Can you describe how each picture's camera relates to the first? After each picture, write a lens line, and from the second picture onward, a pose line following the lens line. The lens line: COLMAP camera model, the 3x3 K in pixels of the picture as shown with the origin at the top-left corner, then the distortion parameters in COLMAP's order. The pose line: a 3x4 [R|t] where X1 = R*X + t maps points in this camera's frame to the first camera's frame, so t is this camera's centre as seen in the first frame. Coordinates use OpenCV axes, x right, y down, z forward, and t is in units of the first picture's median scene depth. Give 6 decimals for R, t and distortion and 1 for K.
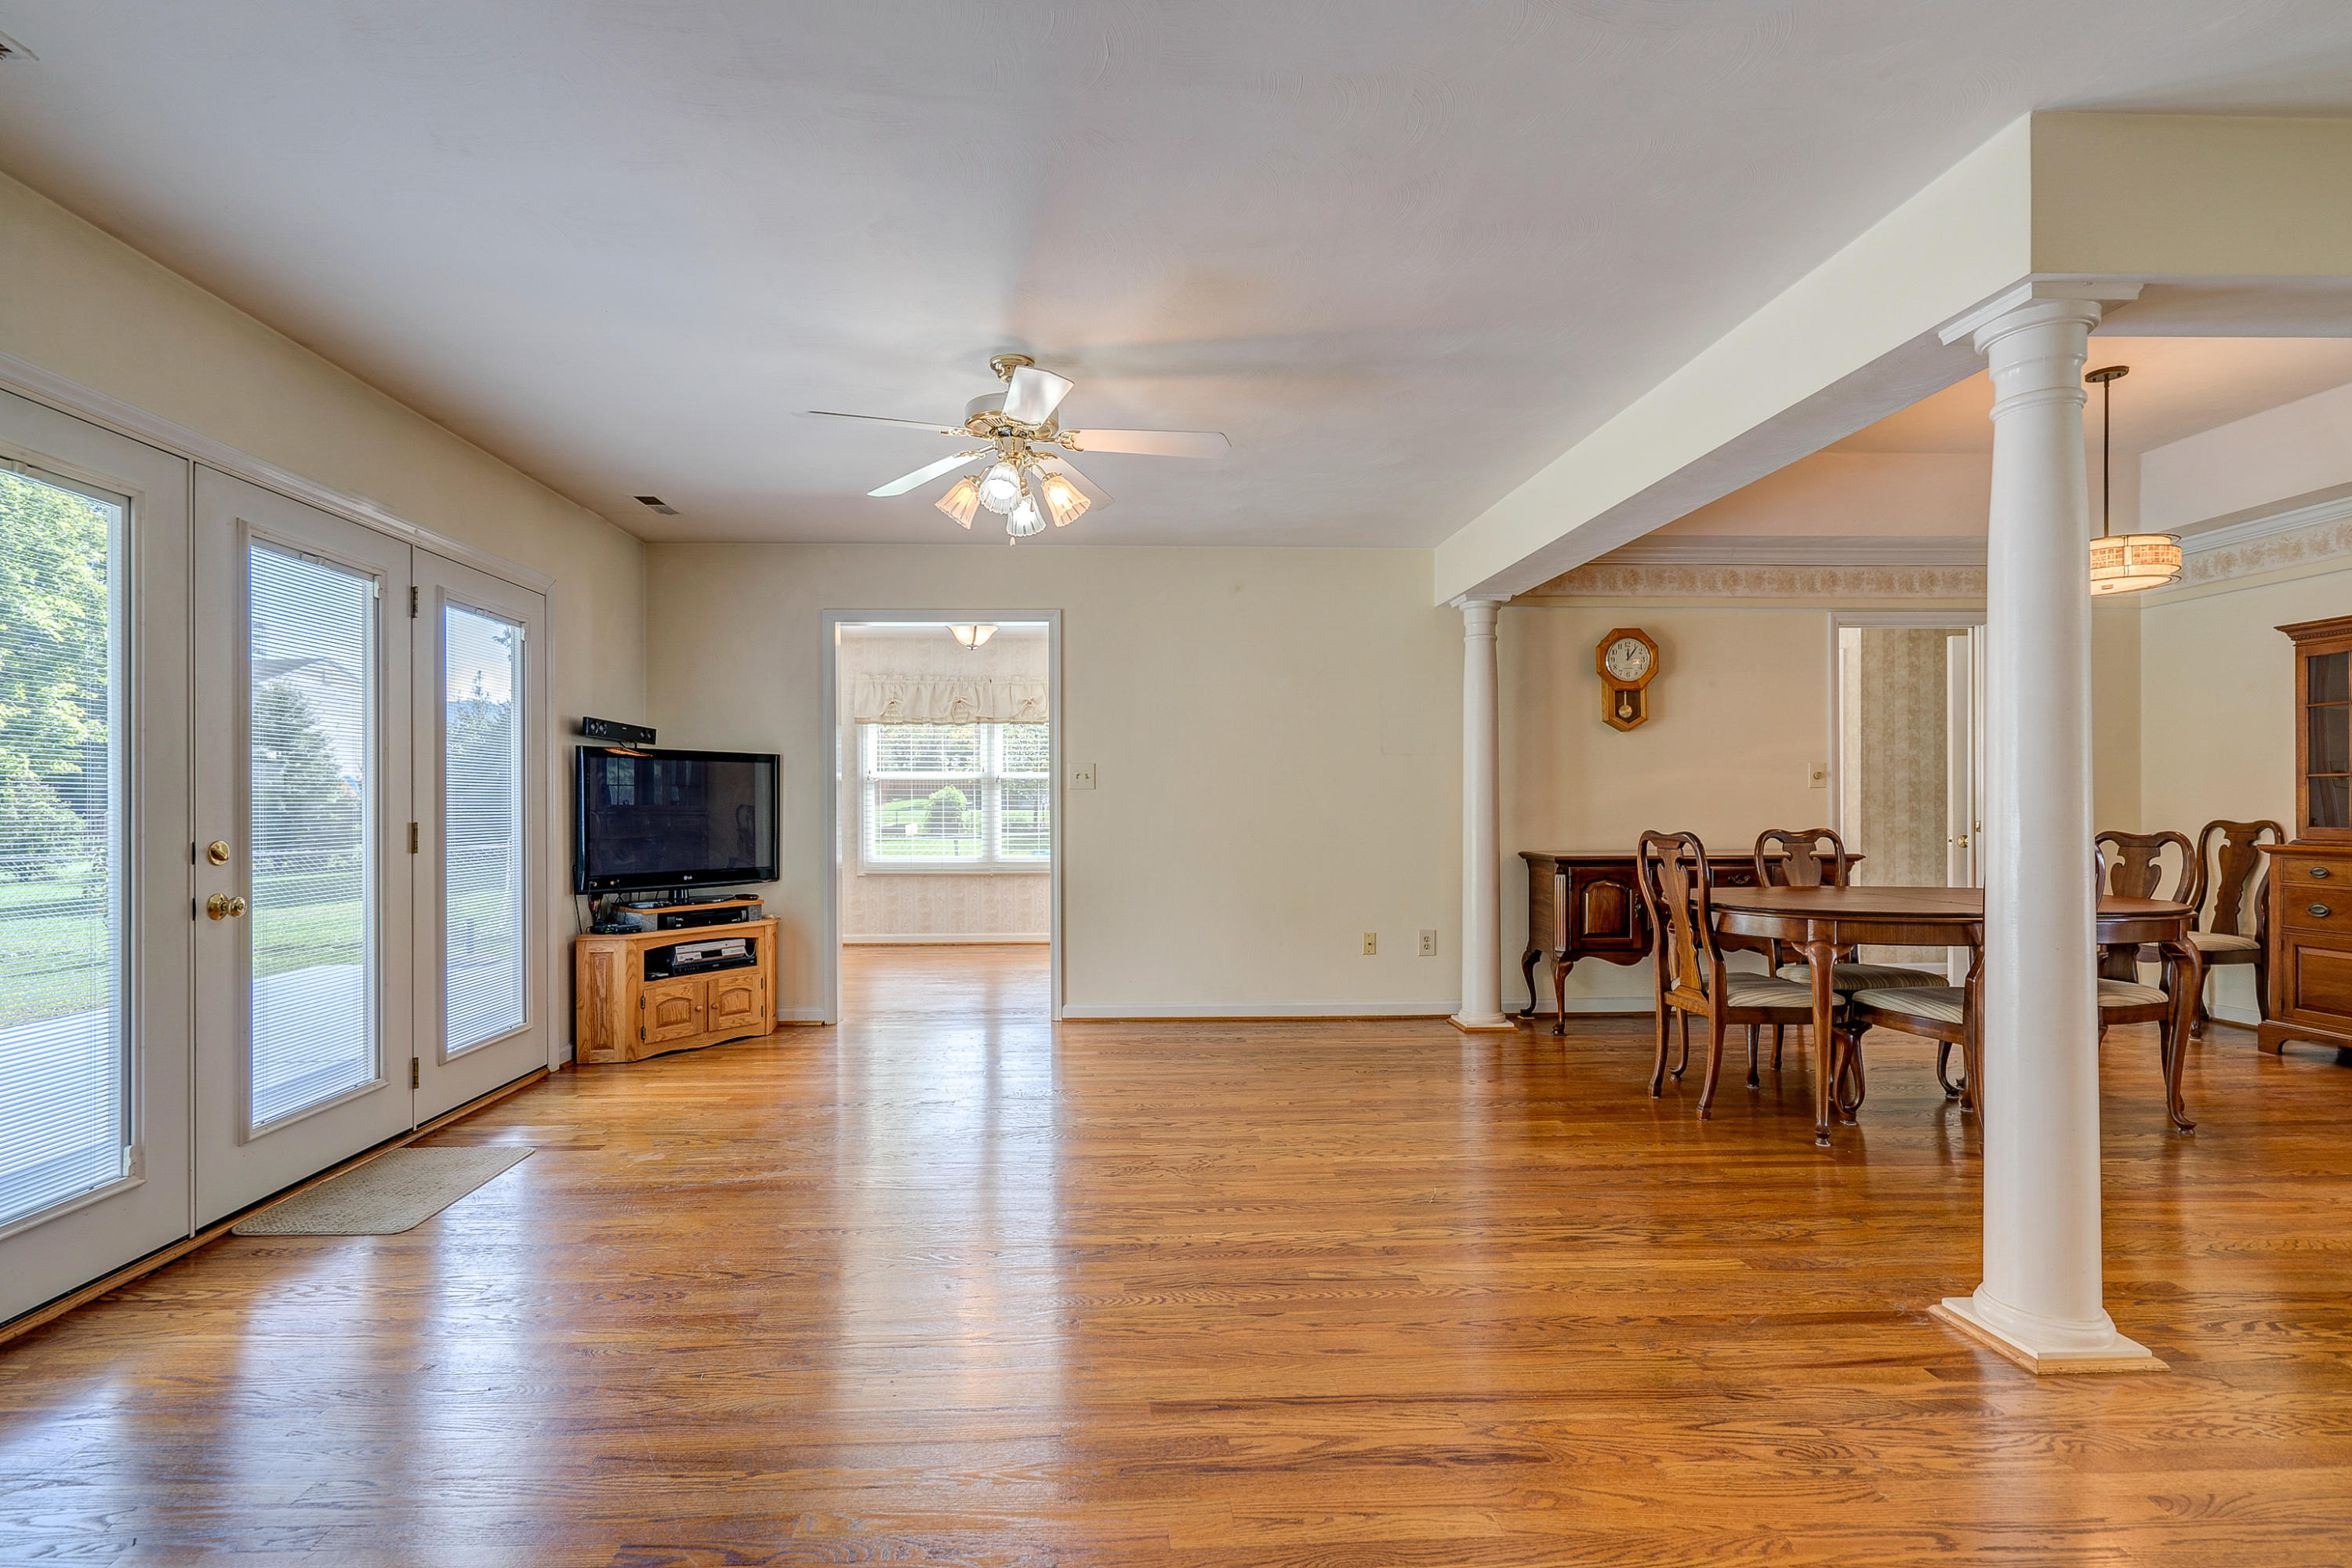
lens RADIAL K [[1093.1, 0, 1138.1], [0, 1093.1, 809.6], [0, 0, 1]] dist [-0.001736, 0.000519]
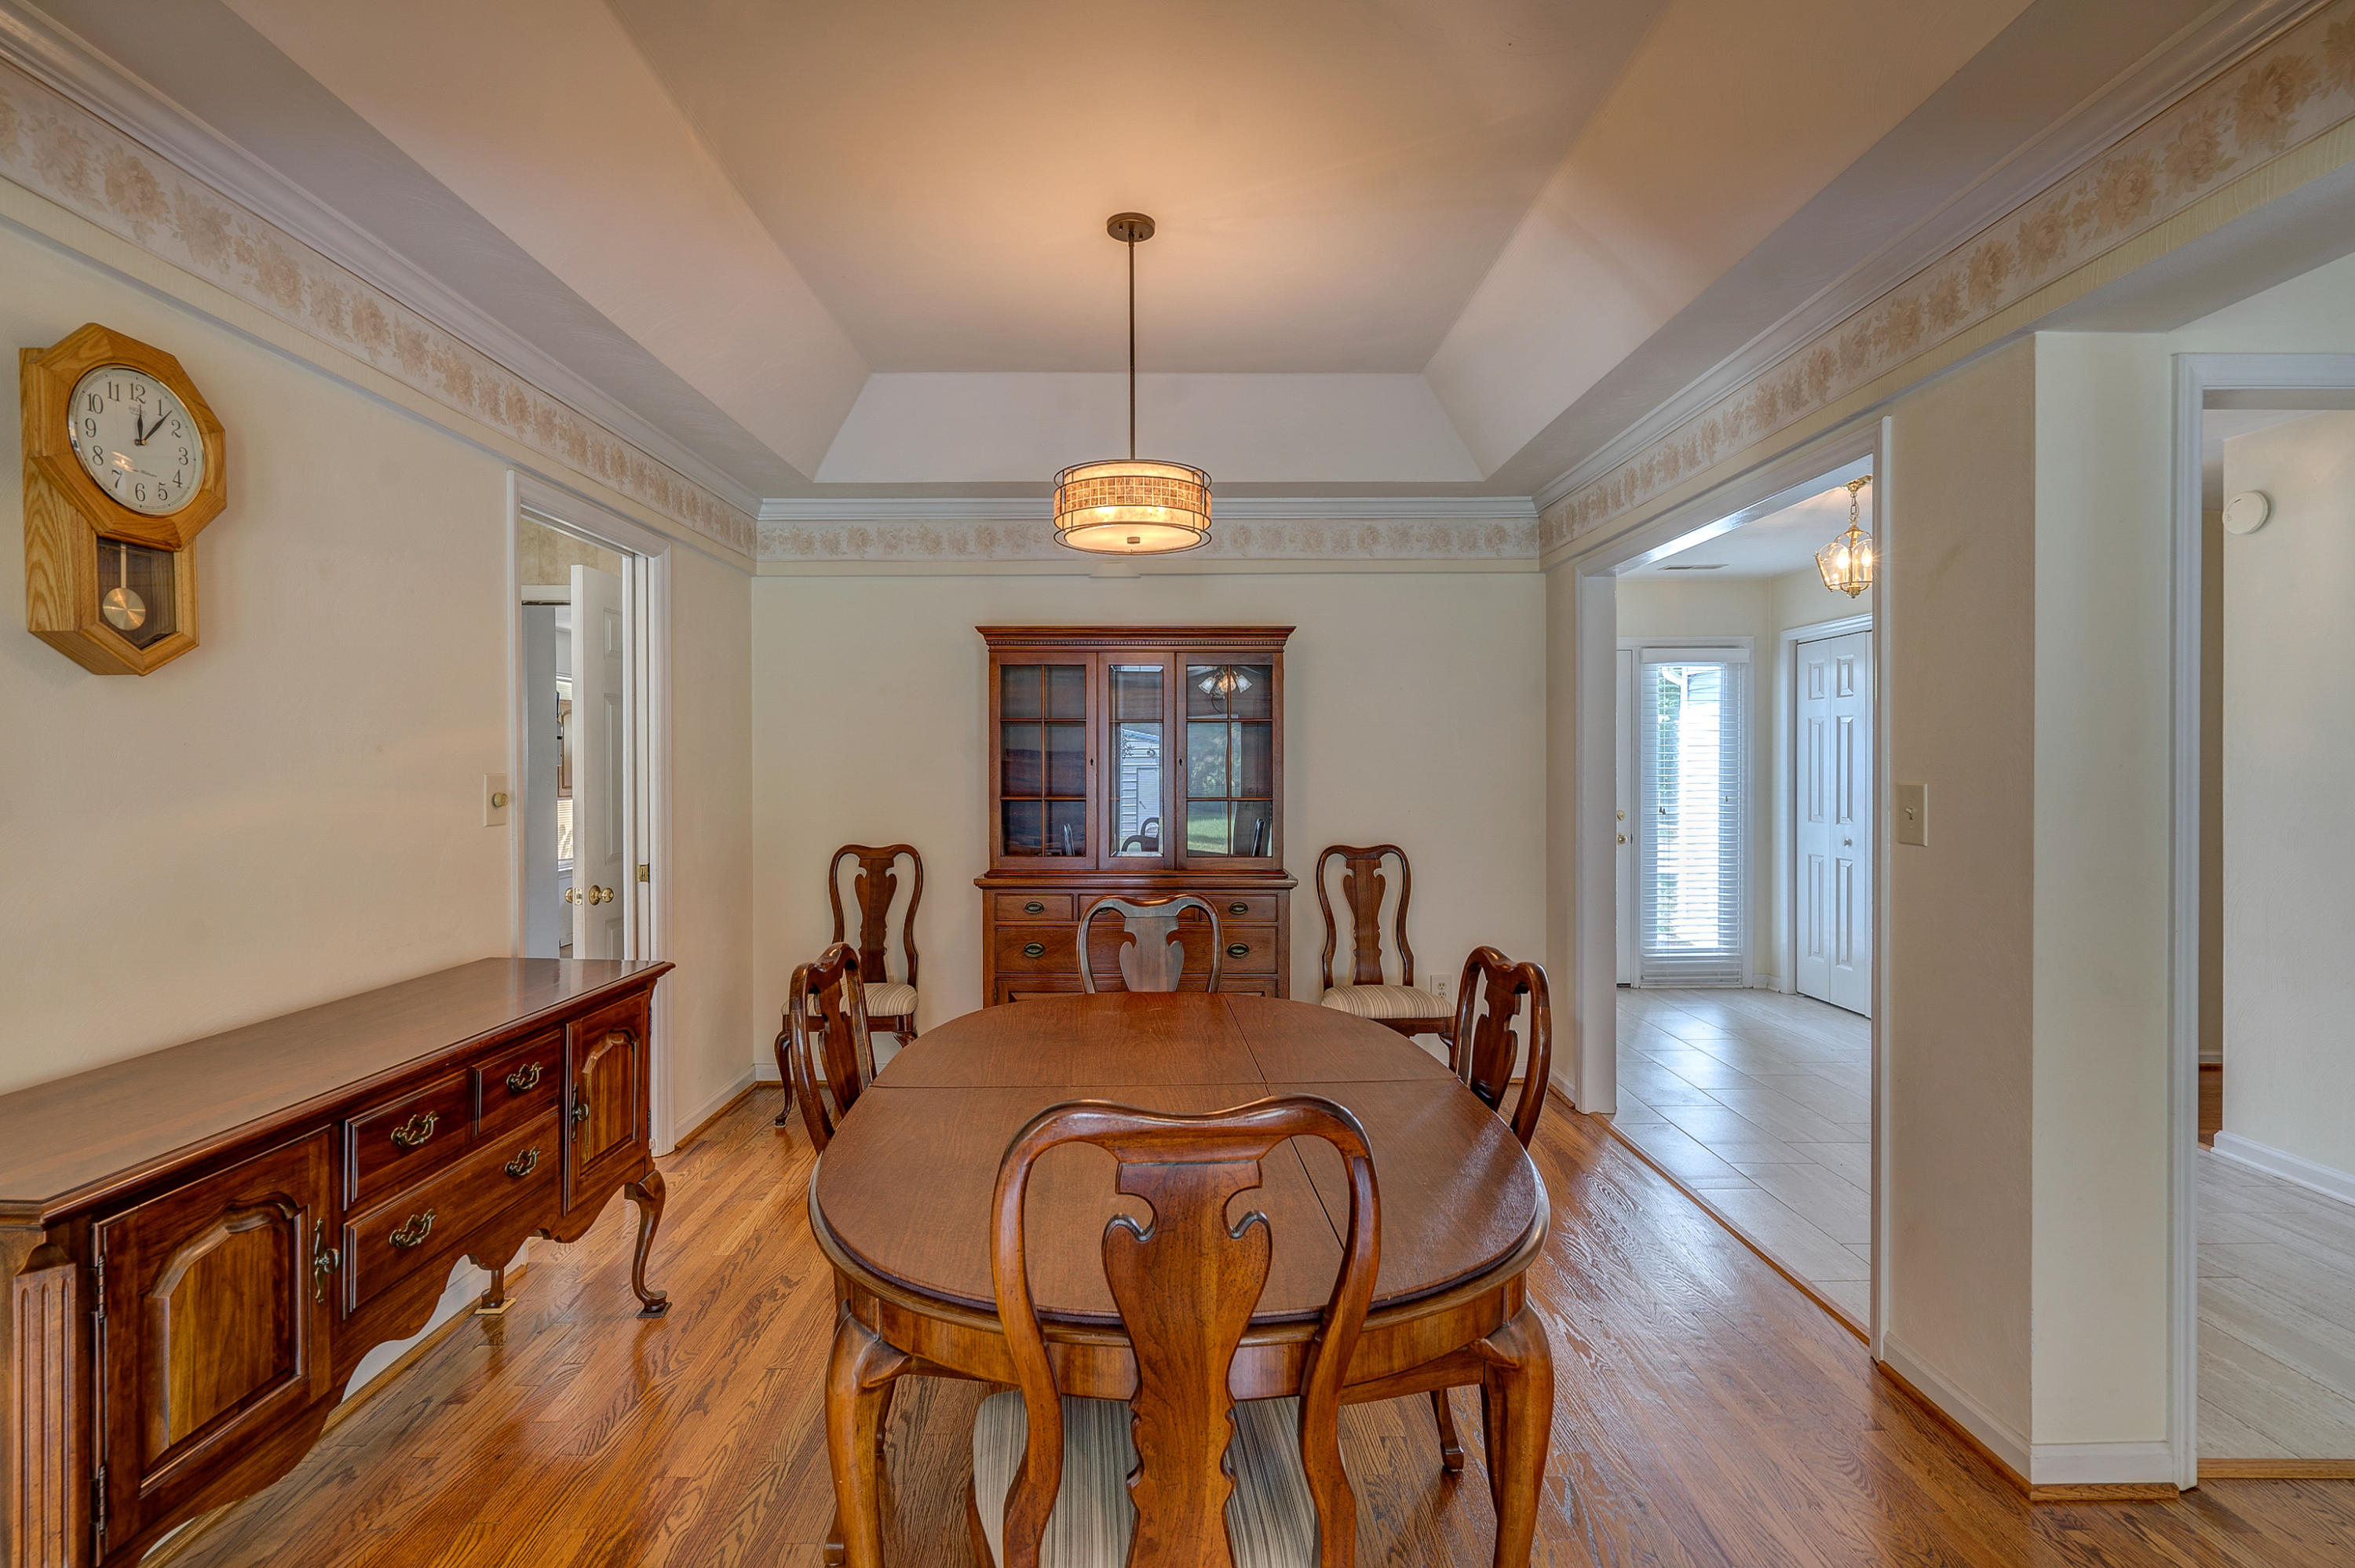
lens RADIAL K [[1096.8, 0, 1163.1], [0, 1096.8, 775.9], [0, 0, 1]] dist [-0.001784, 0.000957]
pose [[0.036818, -0.002392, 0.999319, 0.178715], [0.005160, 0.999984, 0.002204, -0.050822], [-0.999309, 0.005075, 0.036830, 0.834885]]
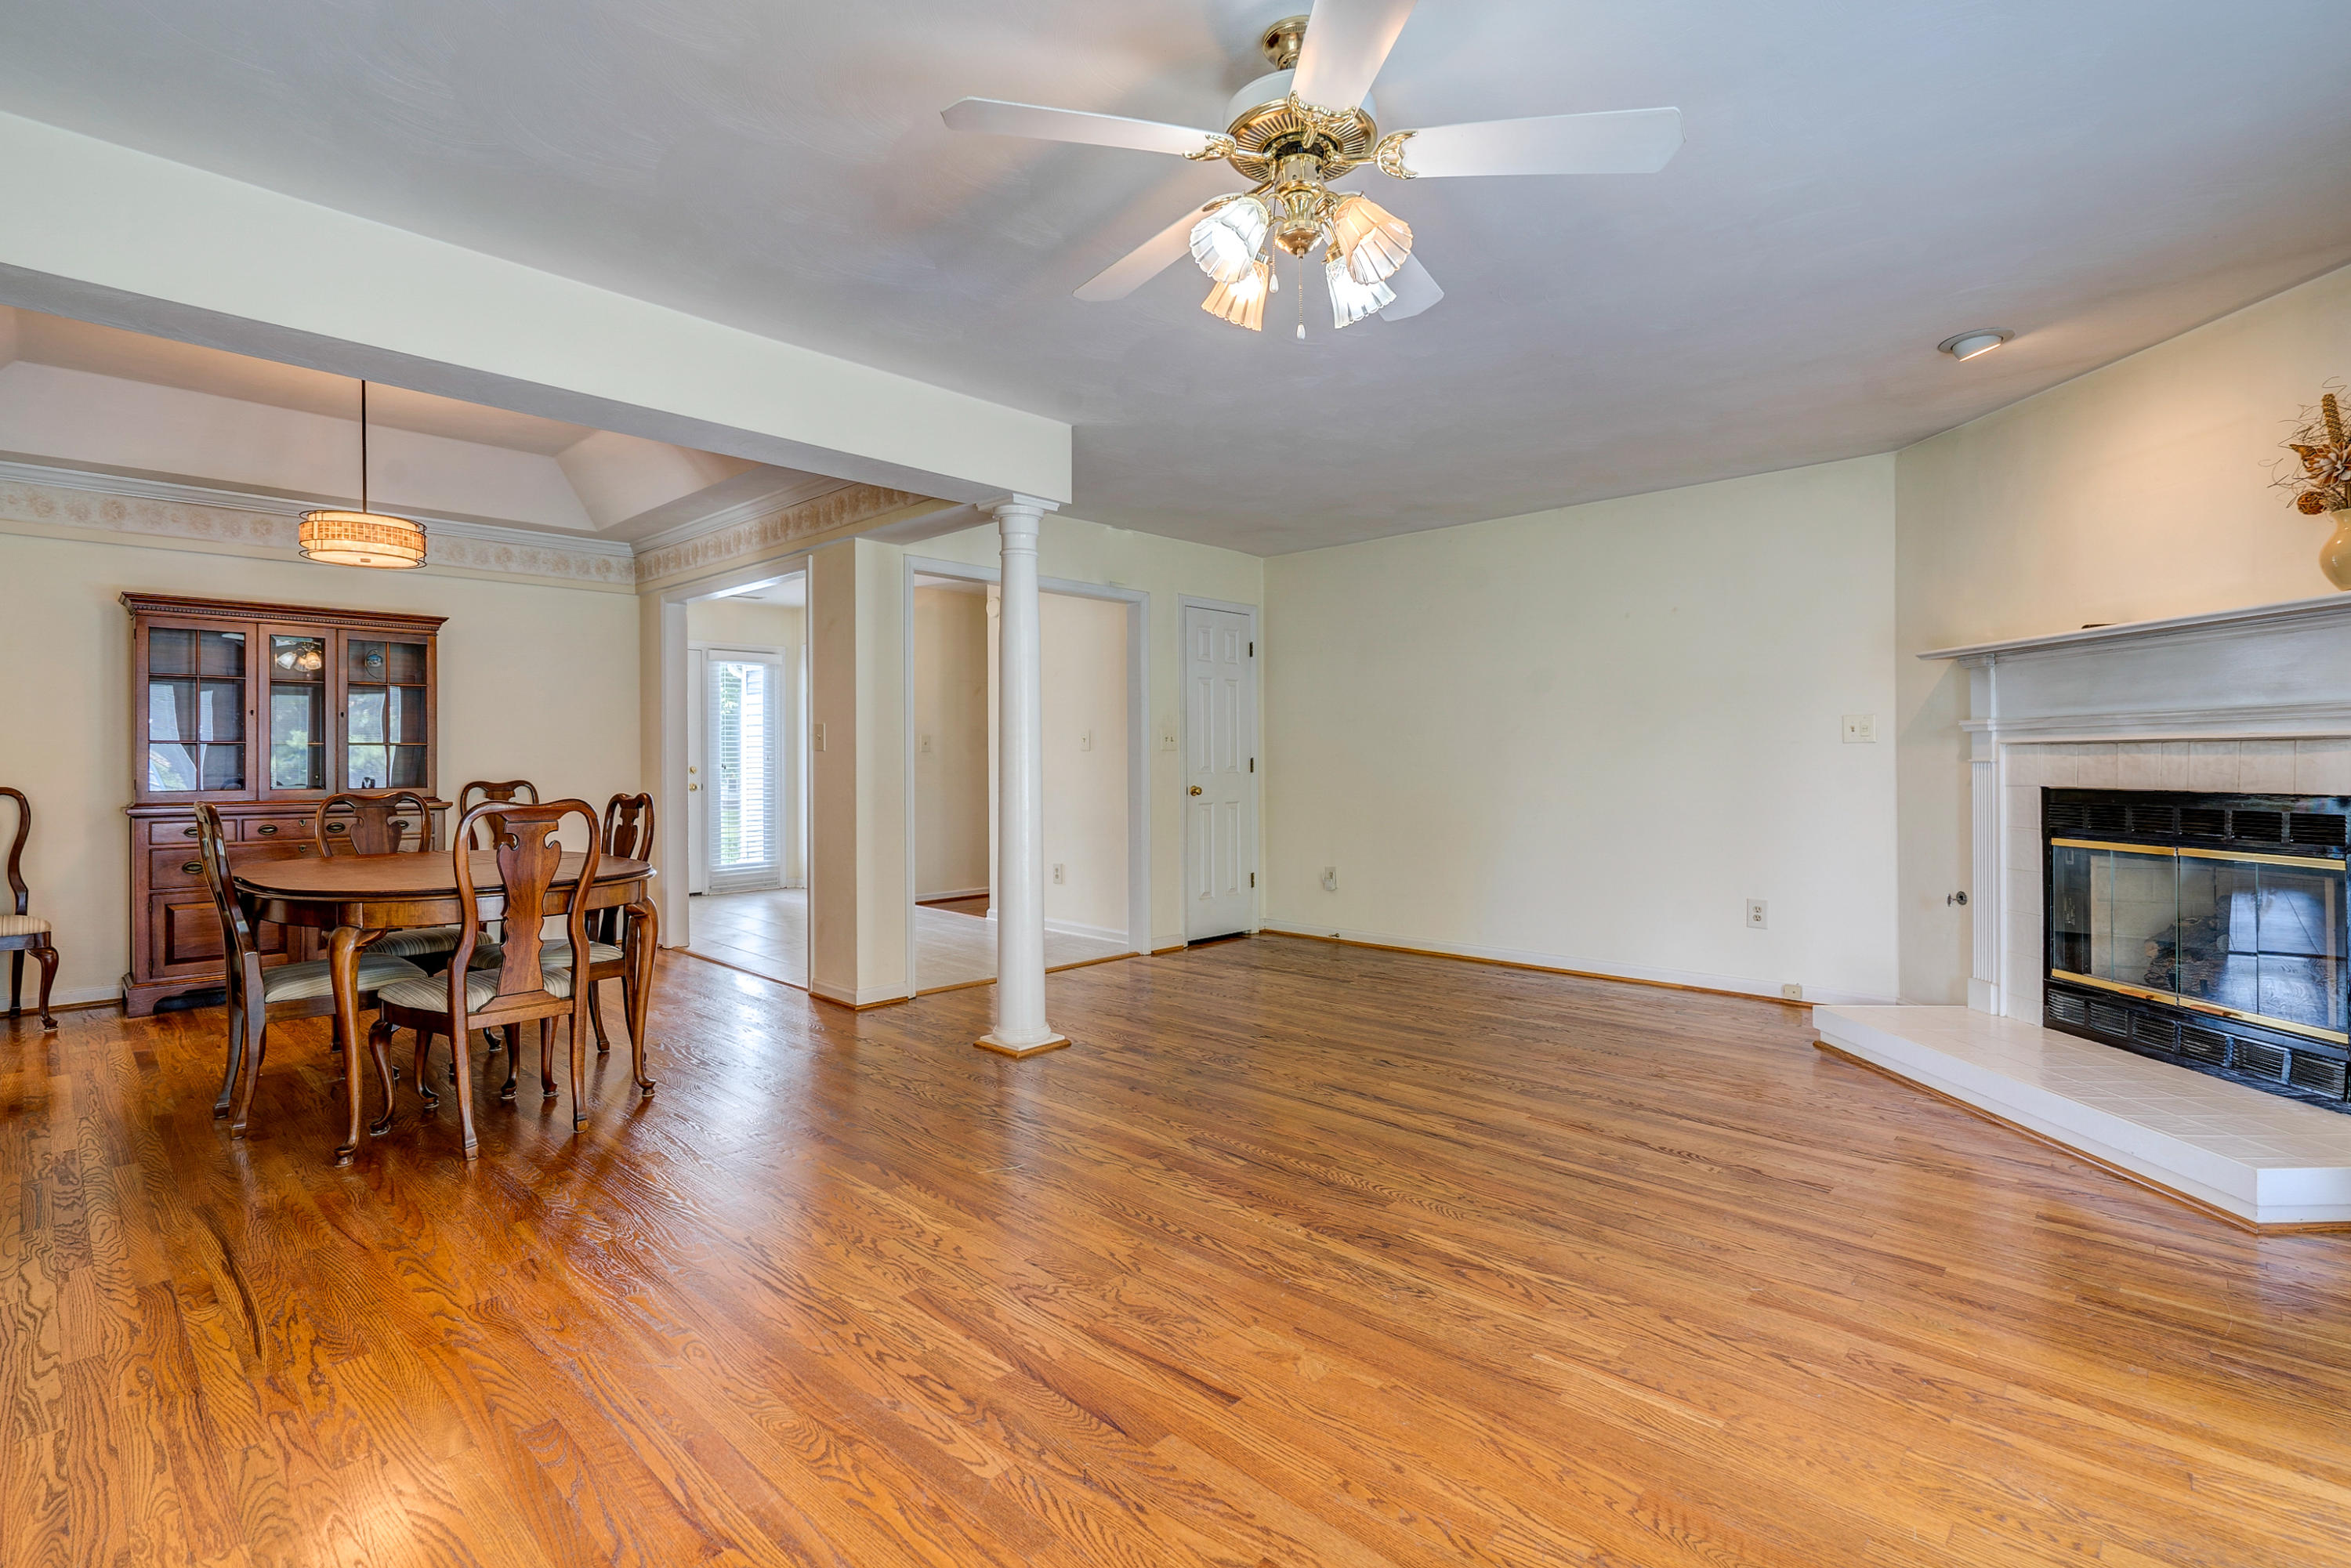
lens RADIAL K [[1082.2, 0, 1170.4], [0, 1082.2, 761.1], [0, 0, 1]] dist [0.000882, 0.000295]
pose [[-0.693238, 0.005746, 0.720685, -0.343031], [0.009488, 0.999954, 0.001154, -0.004682], [-0.720646, 0.007638, -0.693261, 1.015664]]
